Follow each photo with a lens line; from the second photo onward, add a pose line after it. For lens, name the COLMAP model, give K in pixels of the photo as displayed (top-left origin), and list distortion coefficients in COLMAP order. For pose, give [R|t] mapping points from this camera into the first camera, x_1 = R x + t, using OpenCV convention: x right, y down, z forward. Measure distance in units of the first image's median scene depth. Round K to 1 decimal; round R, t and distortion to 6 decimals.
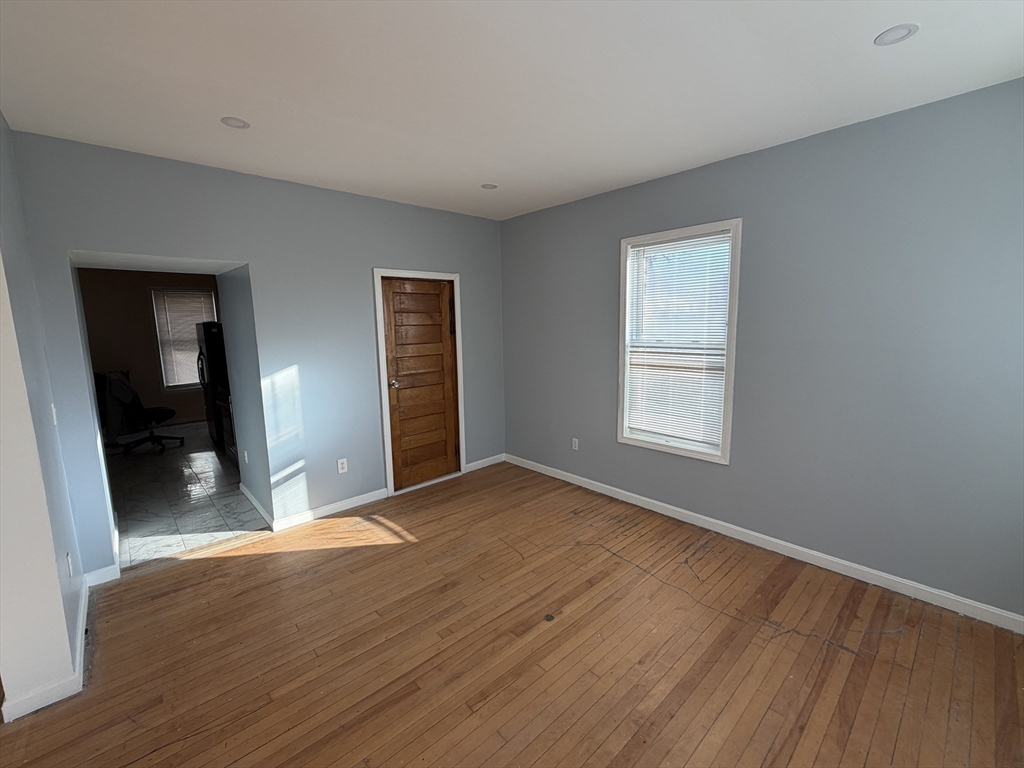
lens RADIAL K [[435.4, 0, 512.0], [0, 435.4, 384.0], [0, 0, 1]] dist [-0.000815, -0.000294]
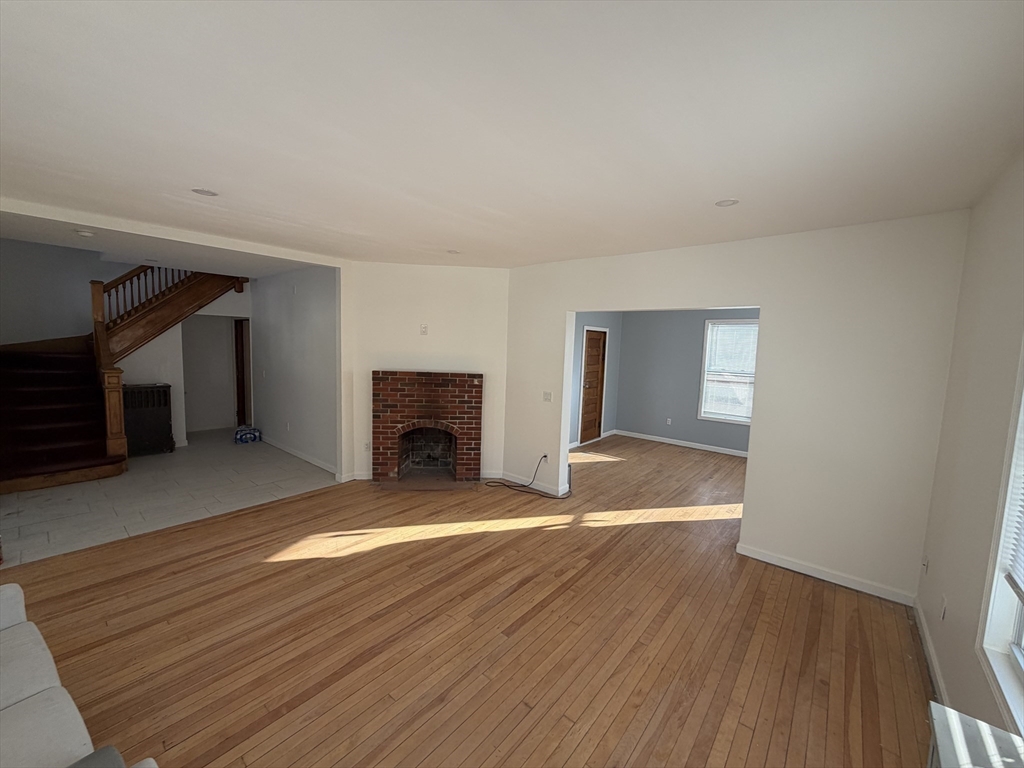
lens RADIAL K [[407.4, 0, 512.0], [0, 407.4, 384.0], [0, 0, 1]] dist [-0.000408, -0.000283]
pose [[0.990052, 0.038521, 0.135326, -0.932952], [-0.032553, 0.998409, -0.046041, 0.094827], [-0.136884, 0.041177, 0.989731, -0.801257]]
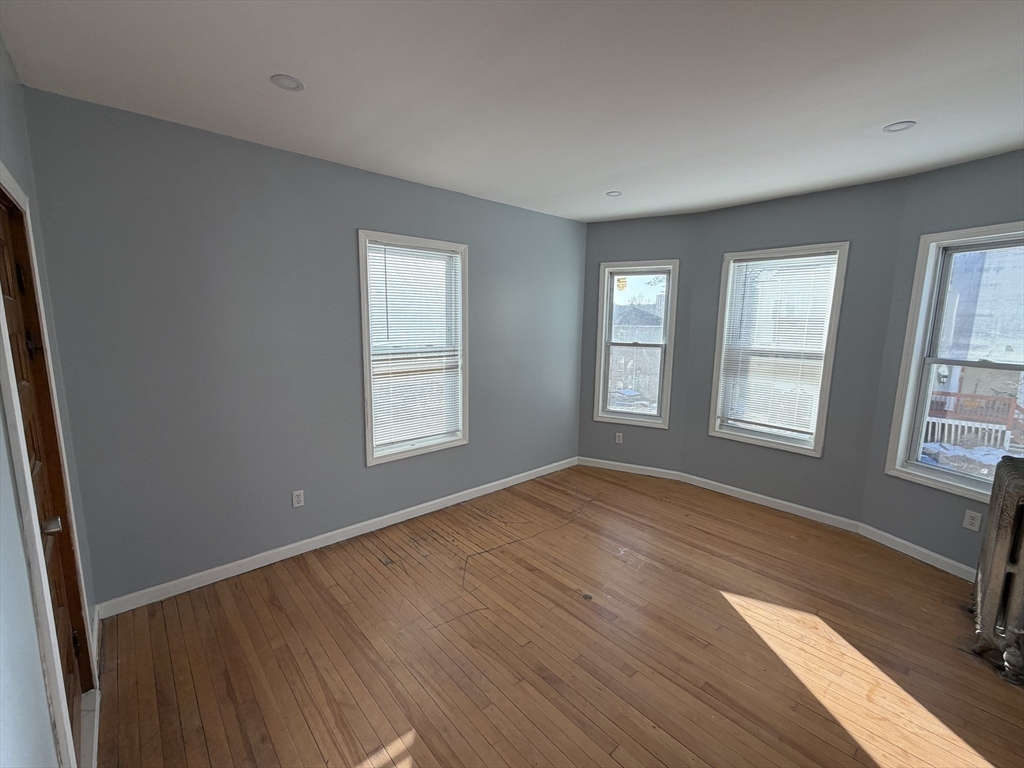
lens RADIAL K [[435.4, 0, 512.0], [0, 435.4, 384.0], [0, 0, 1]] dist [-0.000815, -0.000294]
pose [[0.009036, -0.129575, 0.991528, -0.631779], [0.128849, 0.983454, 0.127345, -0.108068], [-0.991623, 0.126607, 0.025582, 0.732388]]
